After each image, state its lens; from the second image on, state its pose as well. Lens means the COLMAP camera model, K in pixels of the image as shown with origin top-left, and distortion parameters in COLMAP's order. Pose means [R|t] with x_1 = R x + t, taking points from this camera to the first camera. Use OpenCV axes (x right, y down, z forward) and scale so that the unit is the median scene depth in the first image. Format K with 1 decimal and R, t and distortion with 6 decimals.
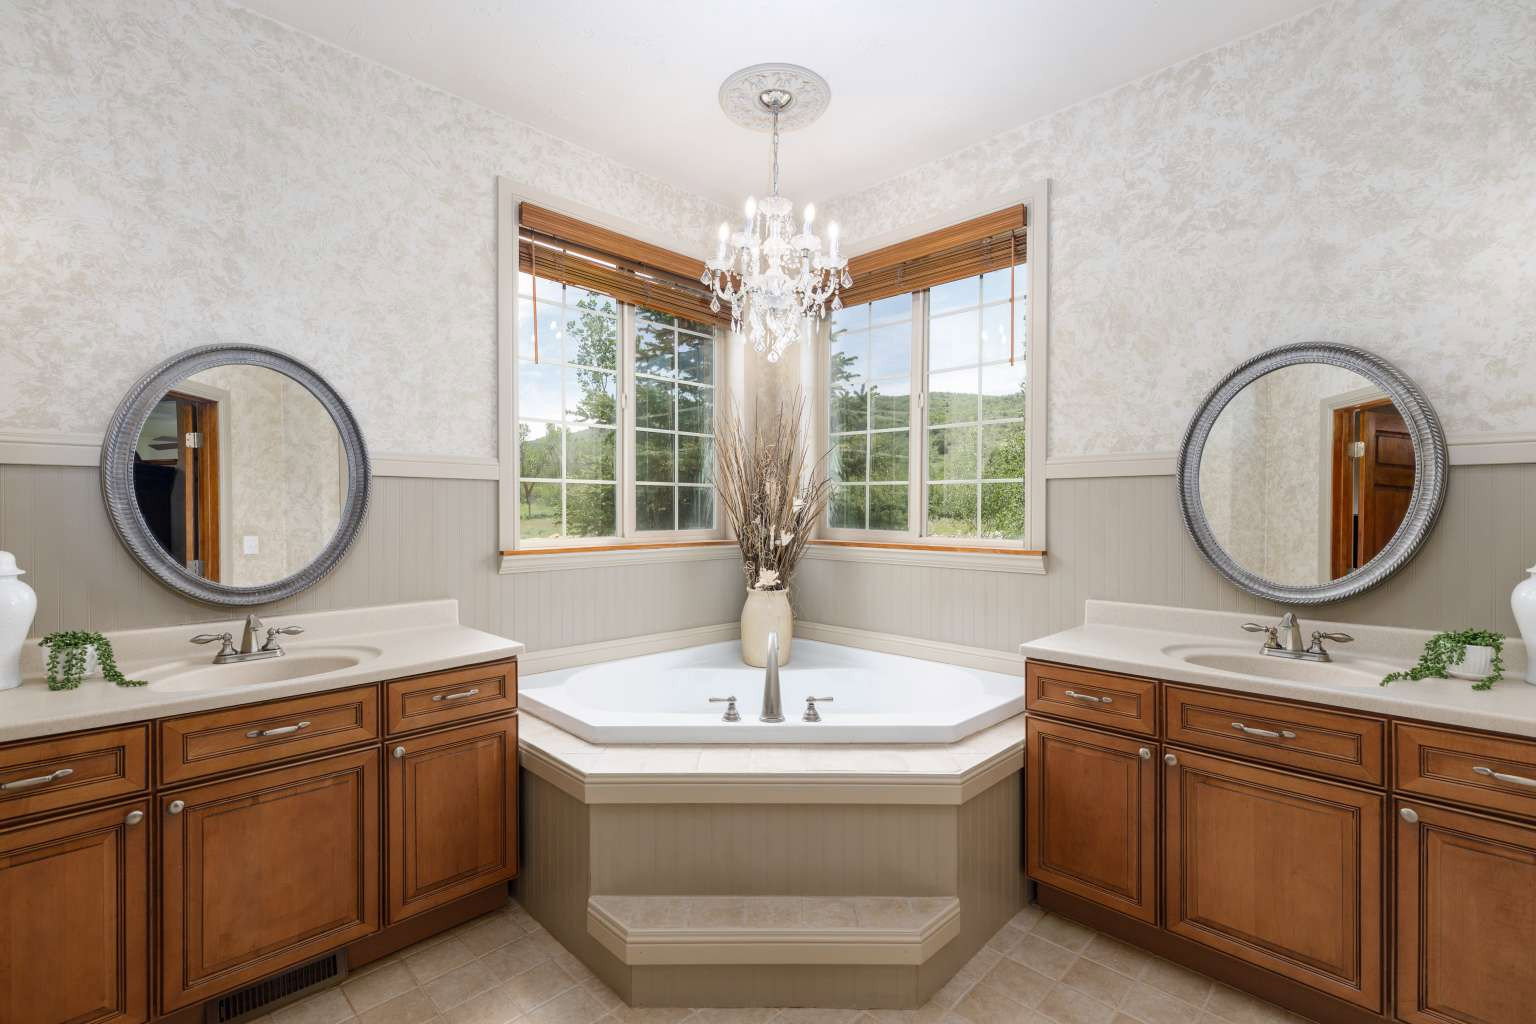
lens RADIAL K [[696.5, 0, 767.4], [0, 696.5, 511.9], [0, 0, 1]] dist [0.002124, 0.000148]
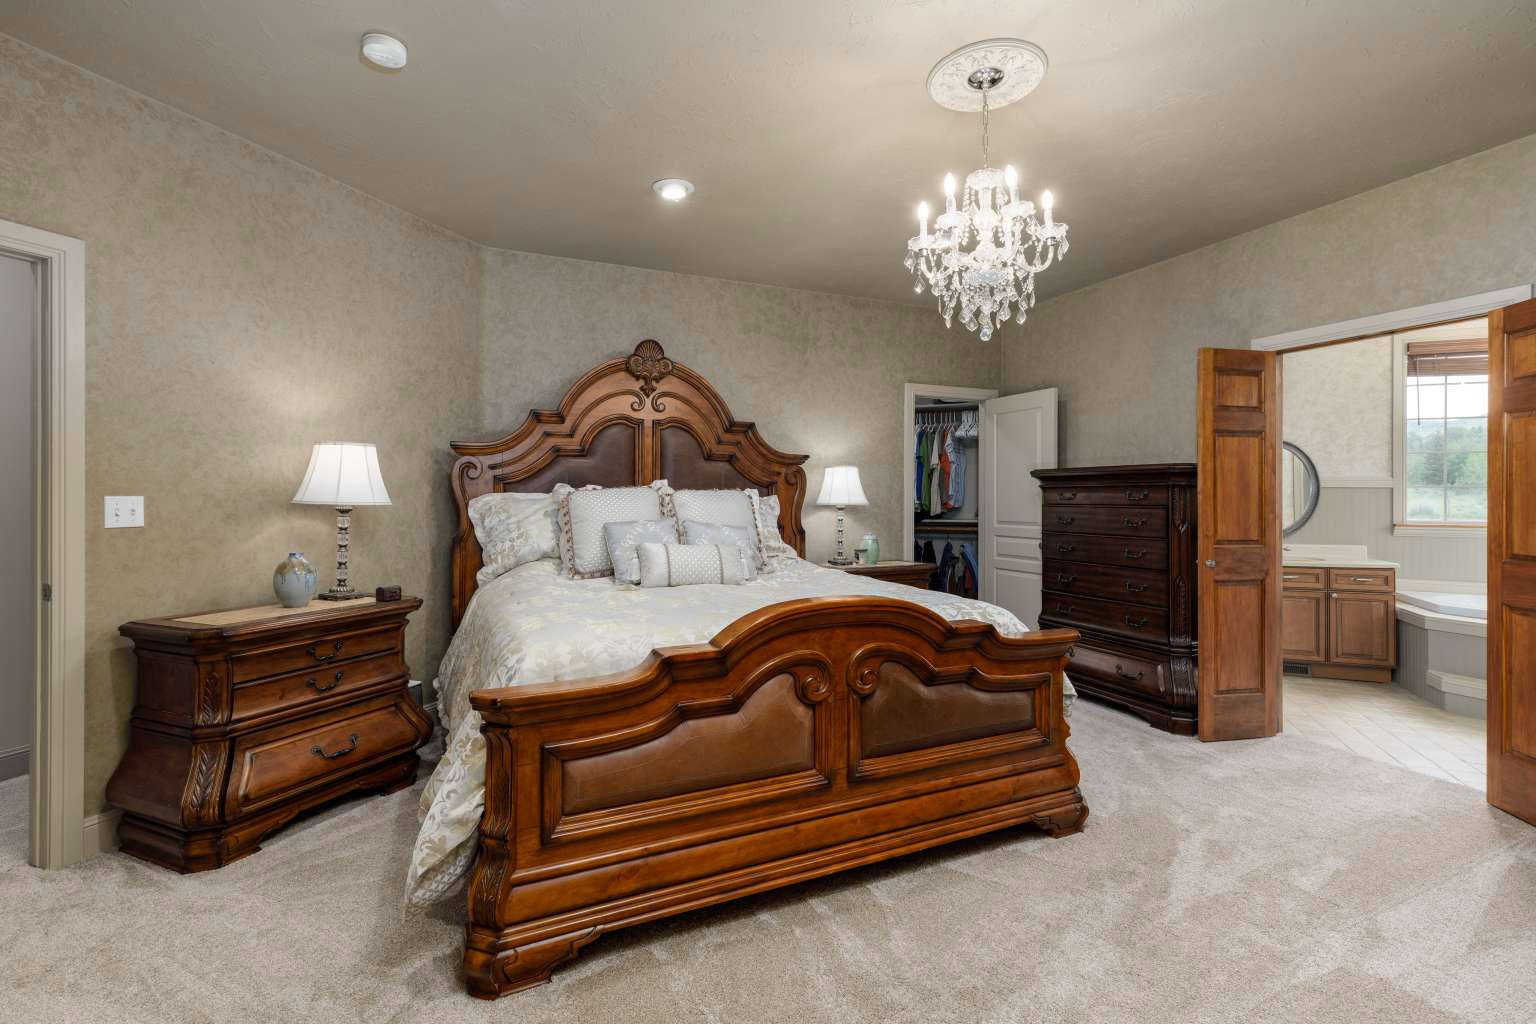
lens RADIAL K [[696.5, 0, 767.0], [0, 696.5, 507.1], [0, 0, 1]] dist [0.002124, 0.000148]
pose [[0.392020, 0.003216, -0.919951, 0.873085], [-0.006244, 0.999980, 0.000835, 0.021240], [0.919936, 0.005417, 0.392032, -1.661644]]
